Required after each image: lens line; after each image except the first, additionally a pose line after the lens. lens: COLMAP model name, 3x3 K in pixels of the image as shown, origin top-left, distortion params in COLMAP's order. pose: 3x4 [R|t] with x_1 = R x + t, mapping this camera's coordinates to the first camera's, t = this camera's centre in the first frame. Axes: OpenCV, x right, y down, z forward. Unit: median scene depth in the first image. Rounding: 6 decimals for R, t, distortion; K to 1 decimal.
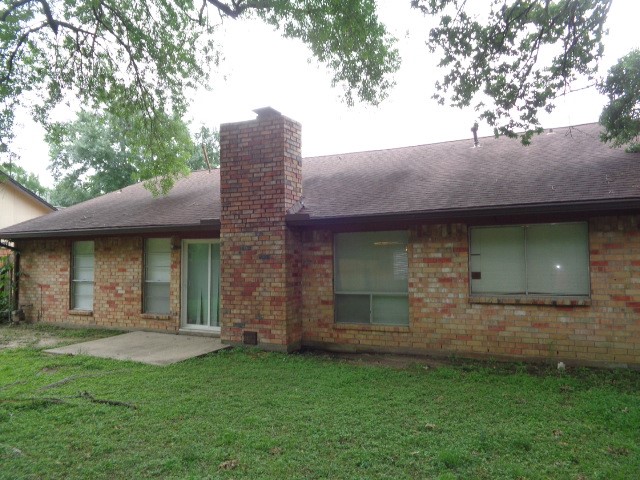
lens RADIAL K [[476.1, 0, 320.4], [0, 476.1, 239.4], [0, 0, 1]] dist [-0.008633, 0.011783]
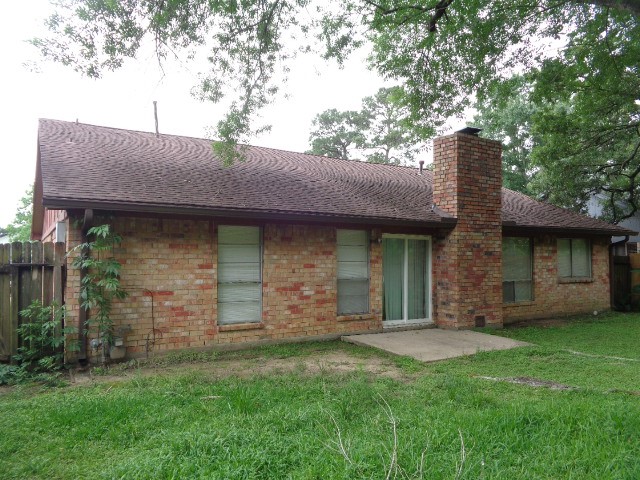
lens RADIAL K [[476.1, 0, 320.3], [0, 476.1, 240.9], [0, 0, 1]] dist [-0.008633, 0.011783]
pose [[0.555524, 0.039870, 0.830544, -1.156329], [-0.042899, 0.998894, -0.019258, 0.039333], [-0.830393, -0.024931, 0.556620, 0.570640]]
